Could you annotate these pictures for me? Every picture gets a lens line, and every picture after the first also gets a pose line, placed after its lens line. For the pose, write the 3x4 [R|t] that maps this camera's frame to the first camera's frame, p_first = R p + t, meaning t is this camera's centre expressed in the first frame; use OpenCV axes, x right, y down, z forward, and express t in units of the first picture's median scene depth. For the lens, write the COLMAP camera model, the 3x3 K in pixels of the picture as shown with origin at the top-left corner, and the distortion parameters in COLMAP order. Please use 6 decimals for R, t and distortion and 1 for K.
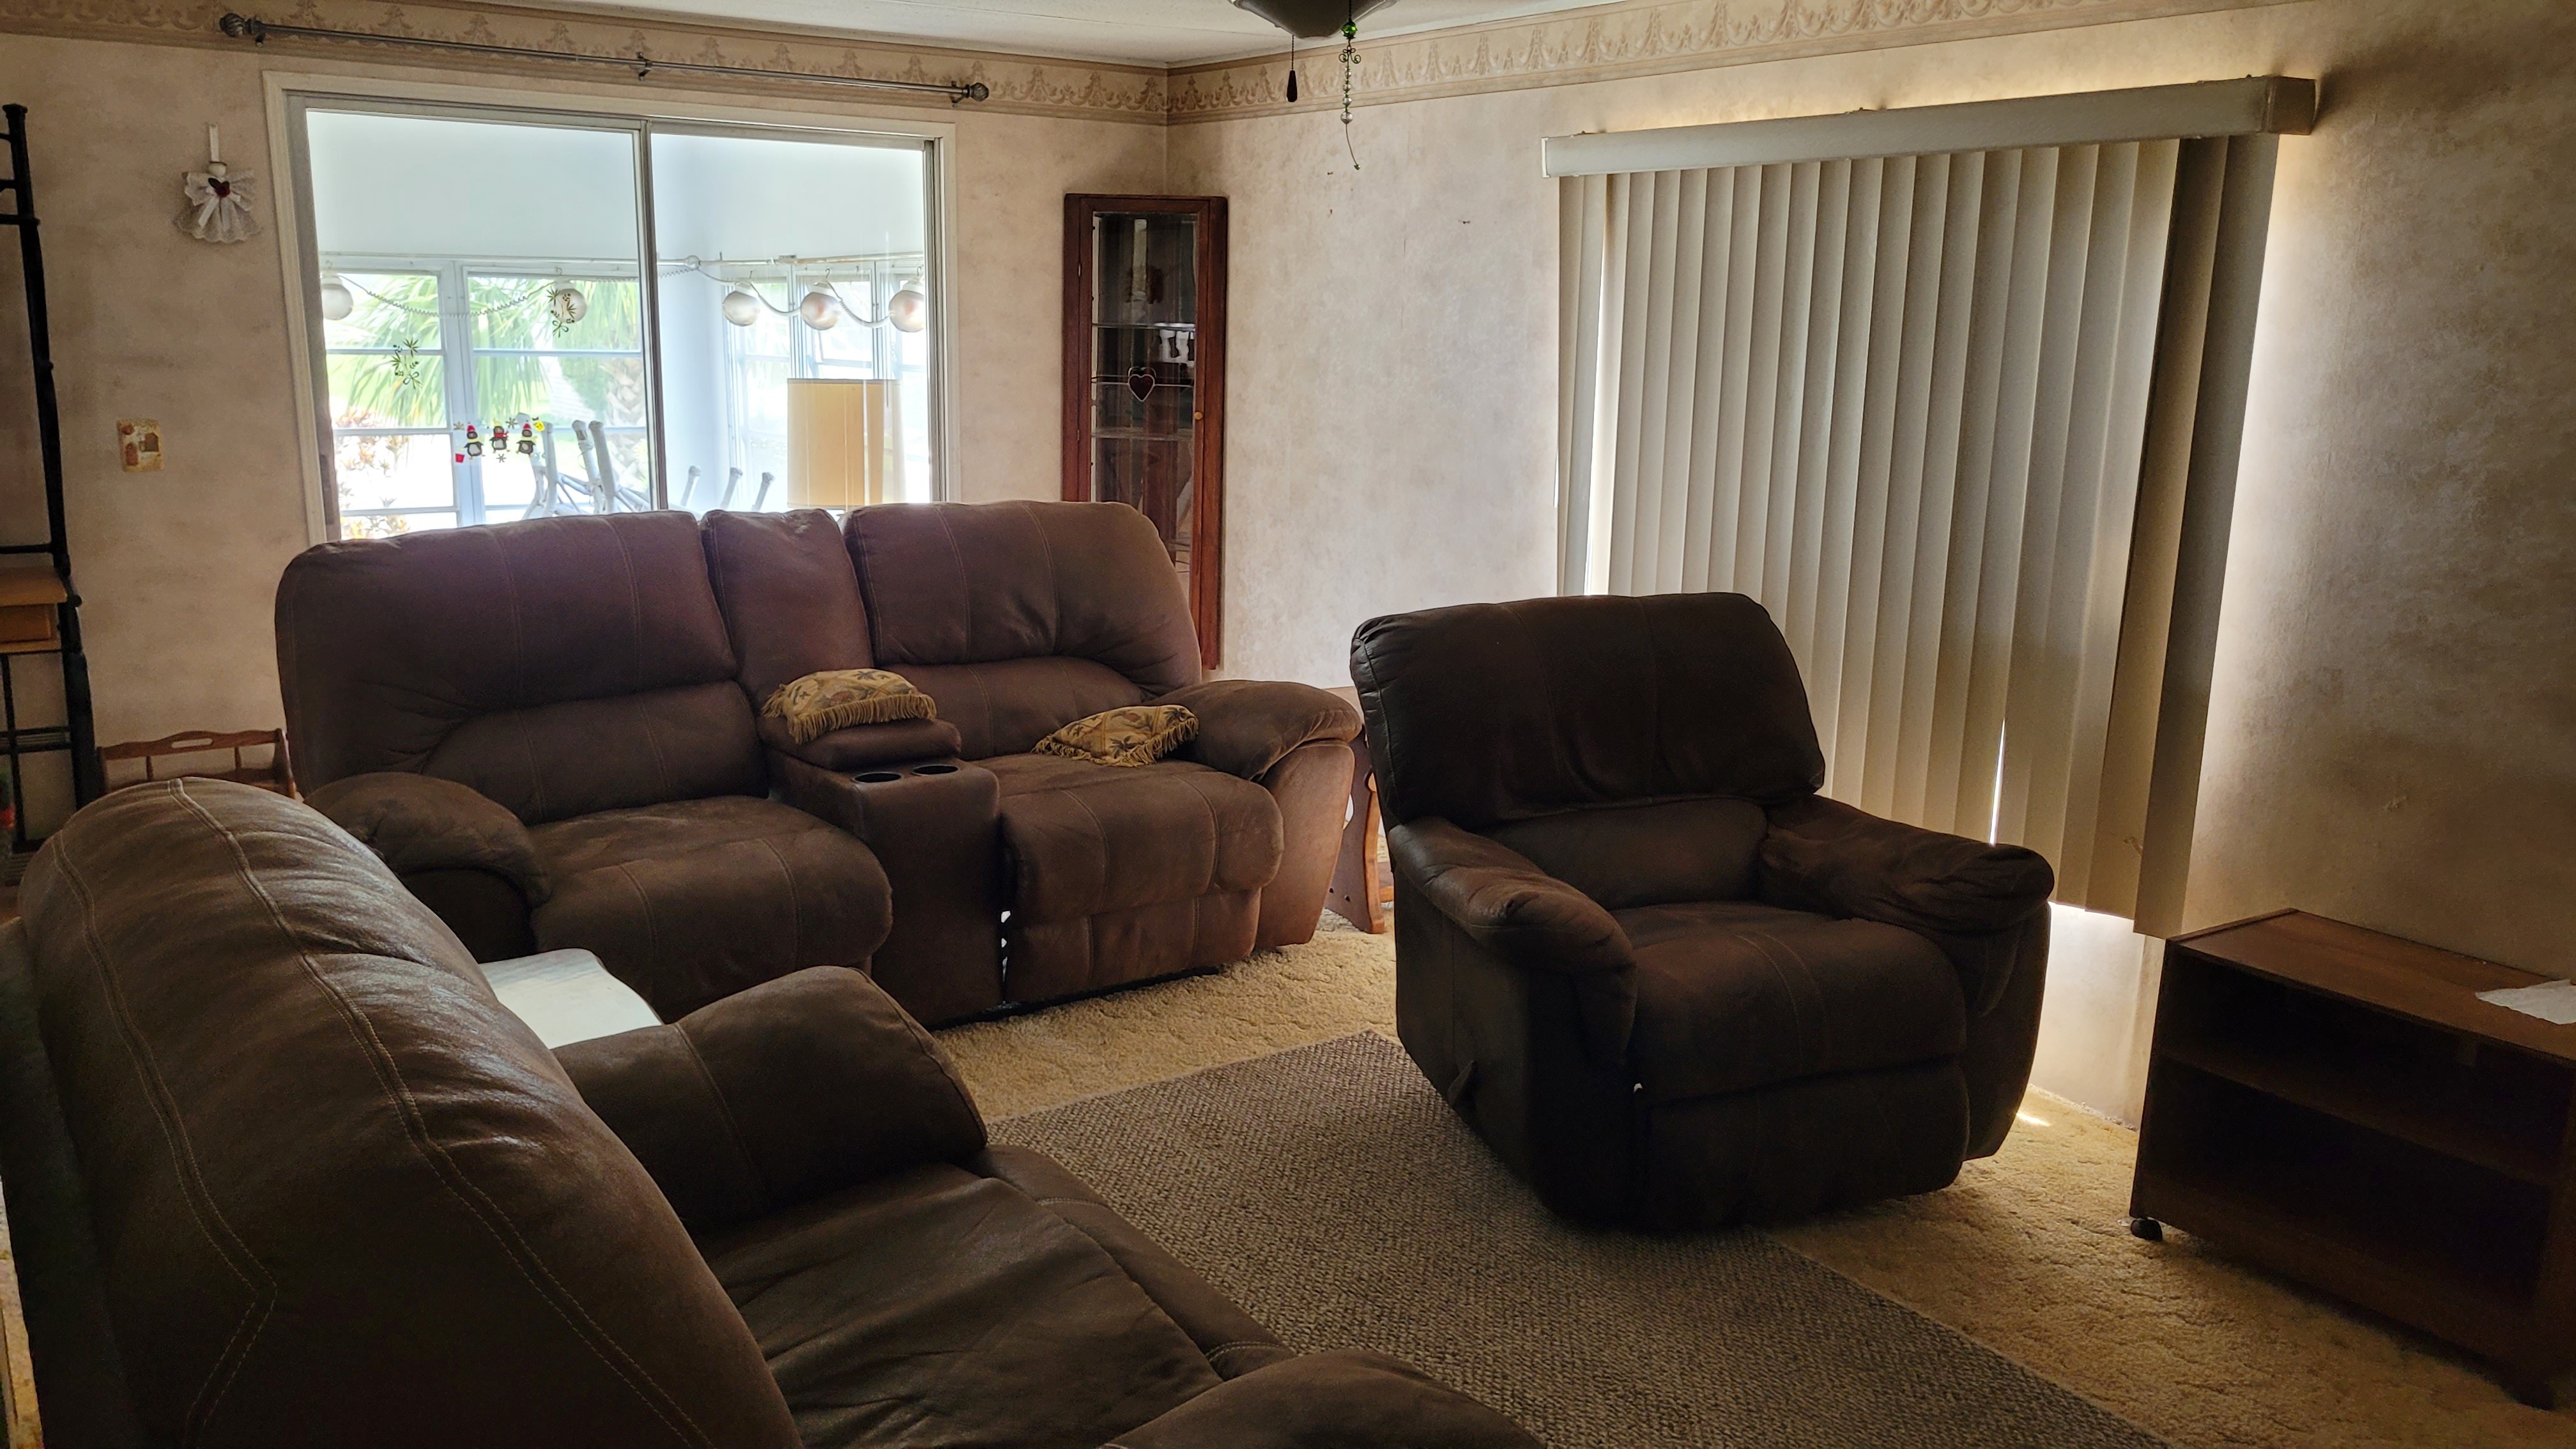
lens RADIAL K [[2050.5, 0, 1277.3], [0, 2050.5, 722.1], [0, 0, 1]] dist [0.063061, -0.028061]
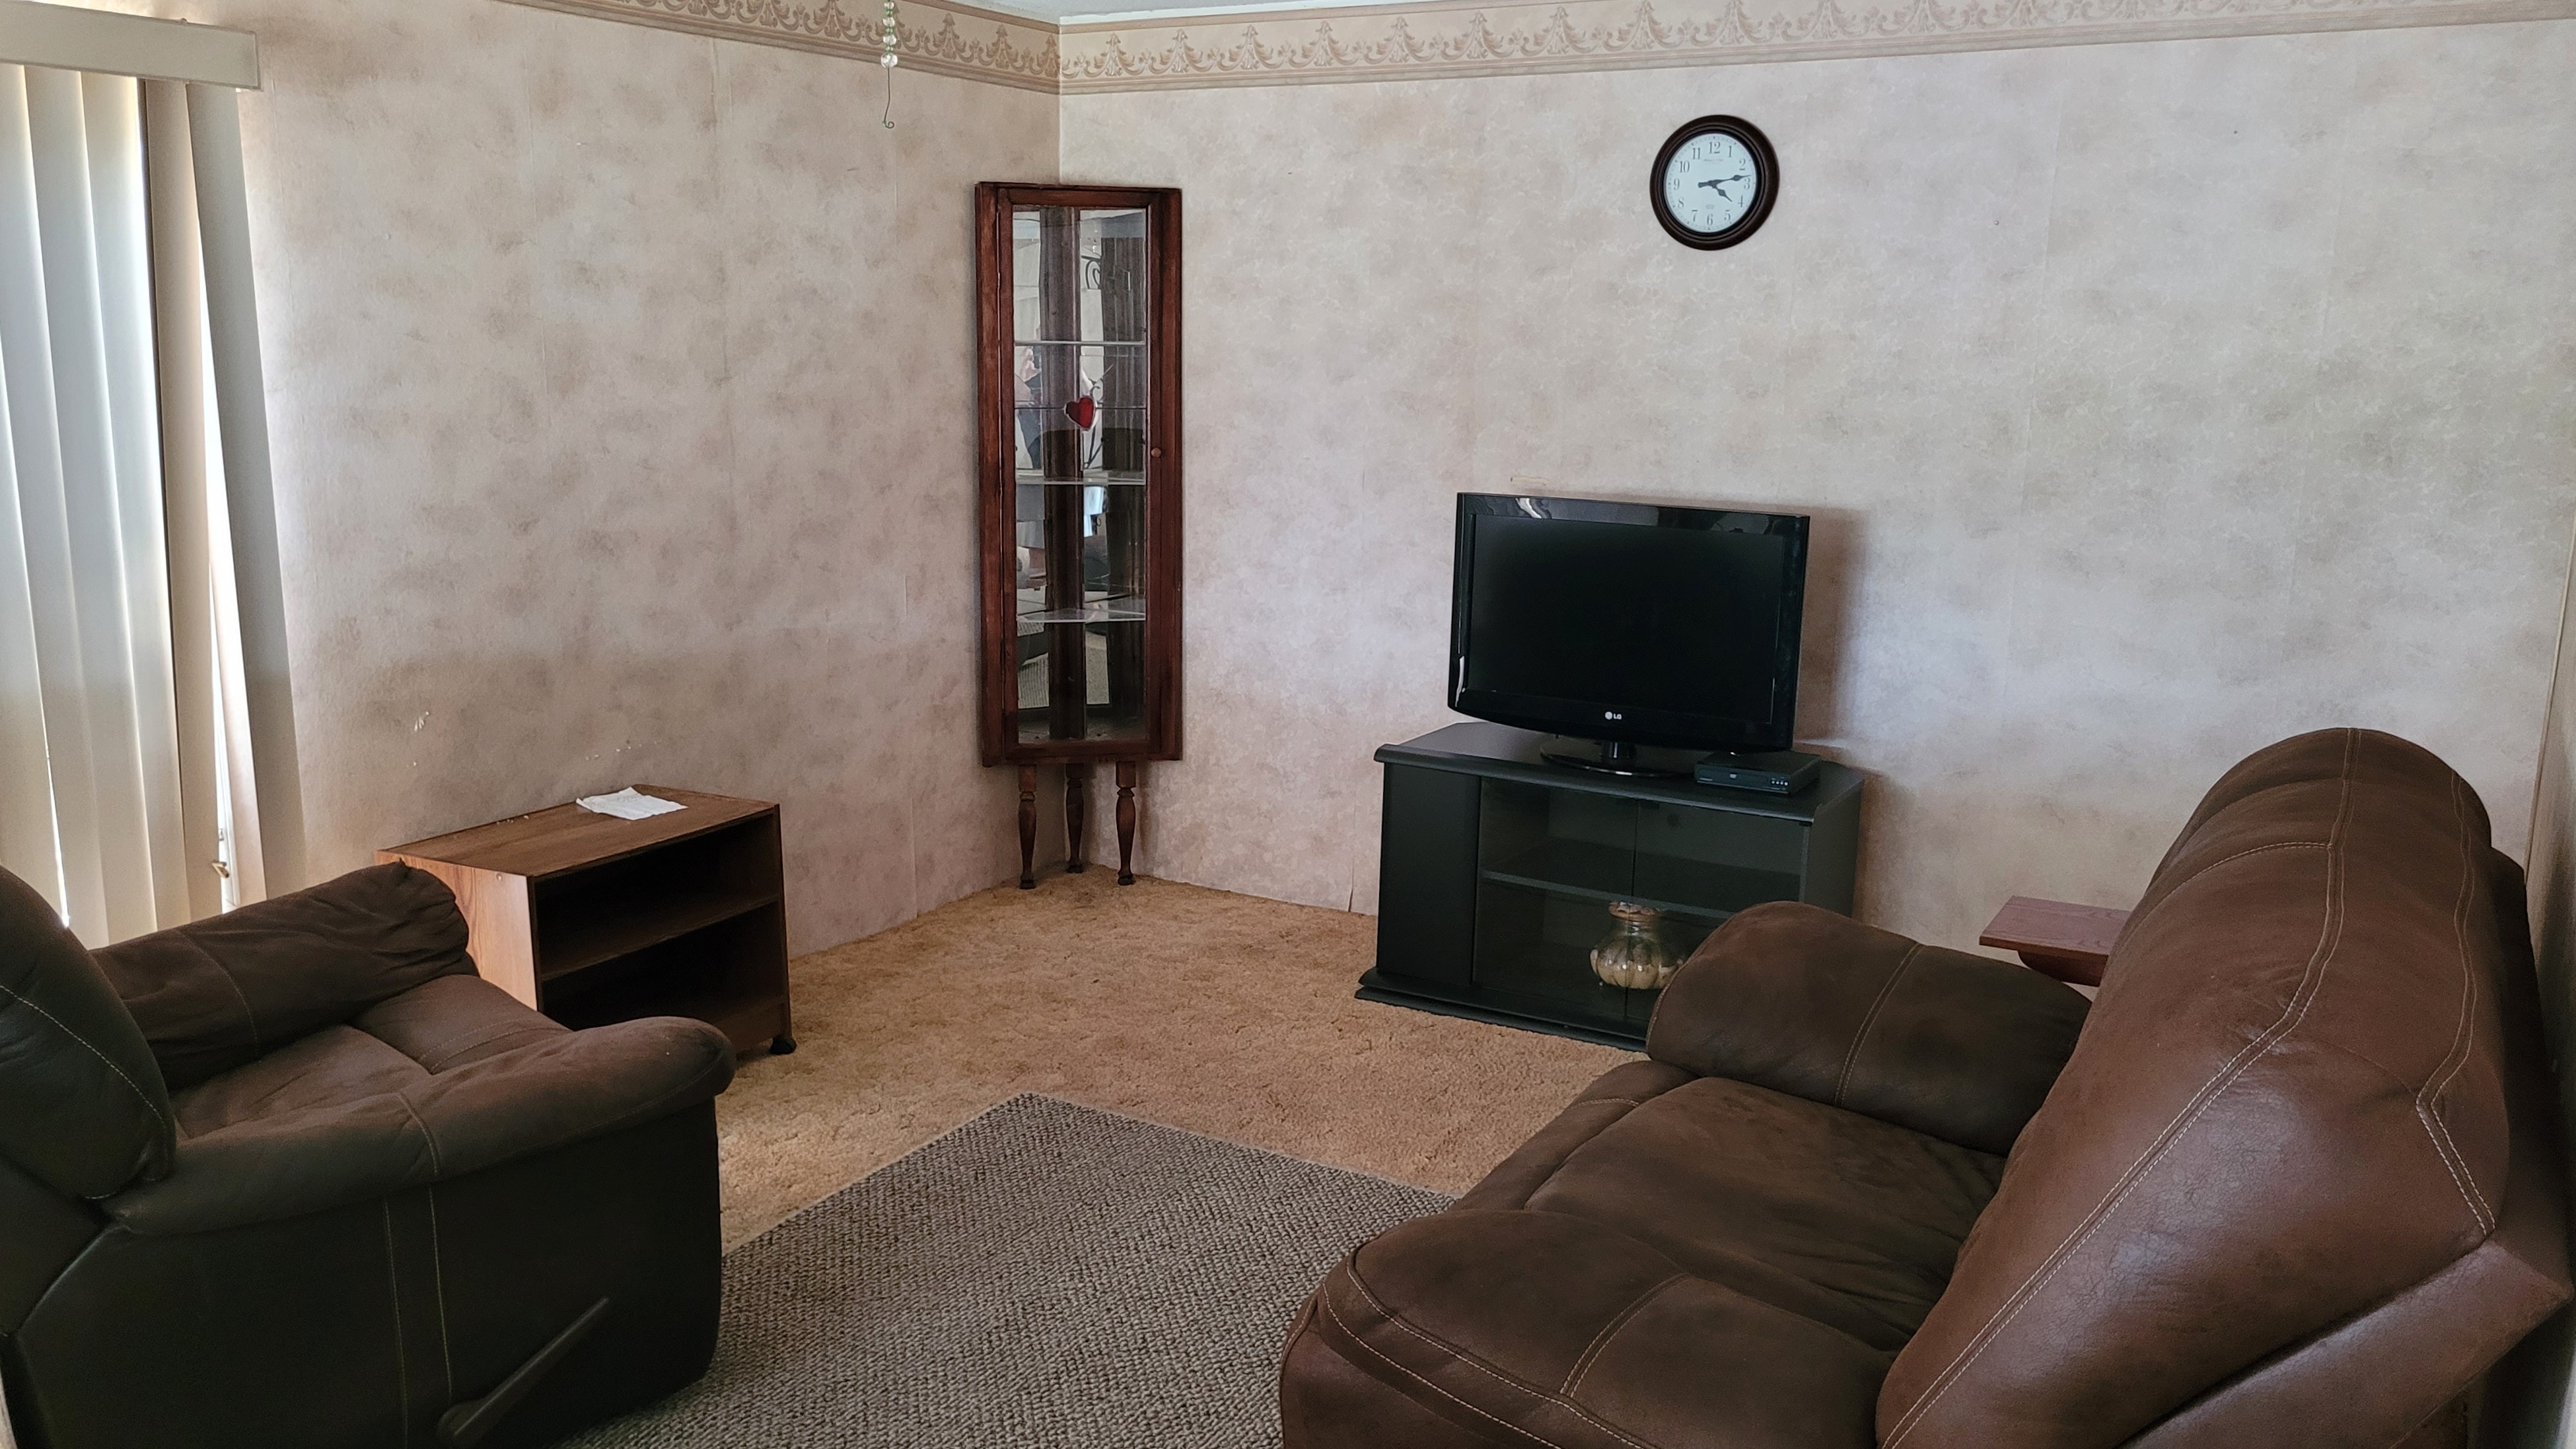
lens RADIAL K [[2050.3, 0, 1279.6], [0, 2050.3, 721.2], [0, 0, 1]] dist [0.063061, -0.028061]
pose [[-0.430971, -0.206960, 0.878312, -0.648956], [0.161139, 0.940047, 0.300576, -0.225058], [-0.887861, 0.271070, -0.371784, 1.031187]]
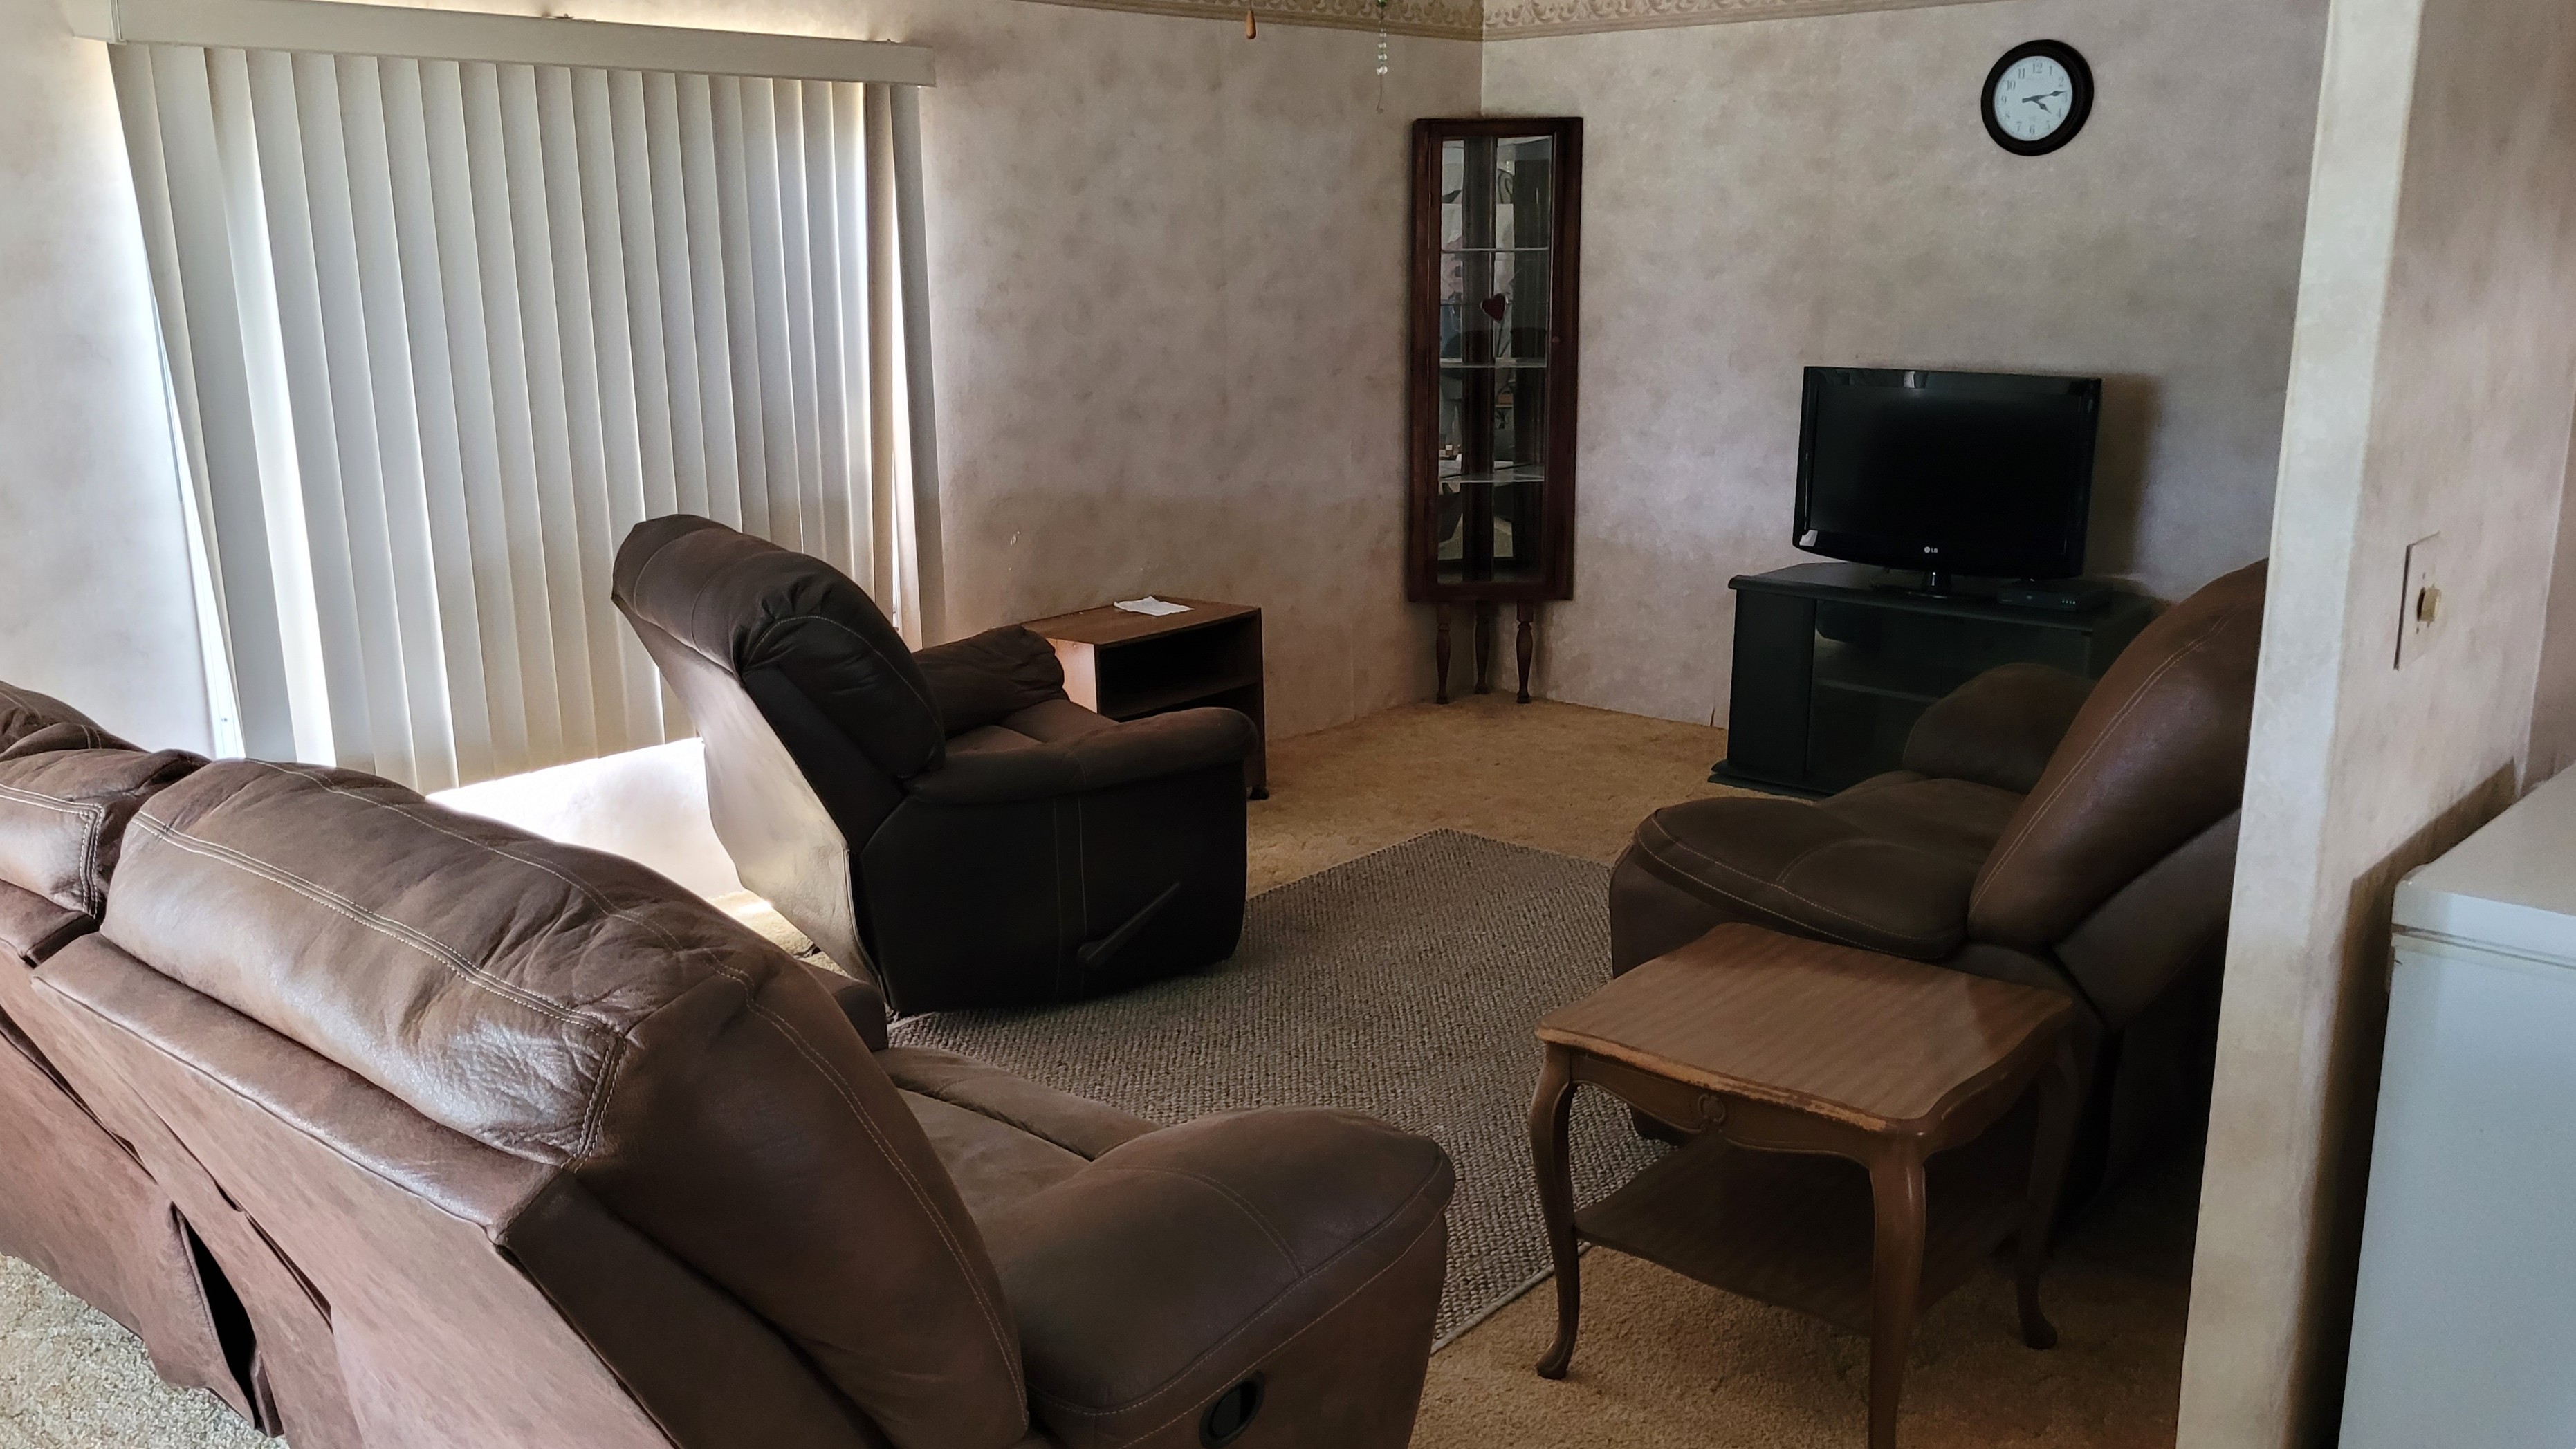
lens RADIAL K [[2050.3, 0, 1290.0], [0, 2050.3, 731.9], [0, 0, 1]] dist [0.063061, -0.028061]
pose [[-0.253128, -0.255063, 0.933204, -0.998934], [0.202477, 0.929288, 0.308914, -0.262753], [-0.946007, 0.267147, -0.183585, 1.156638]]
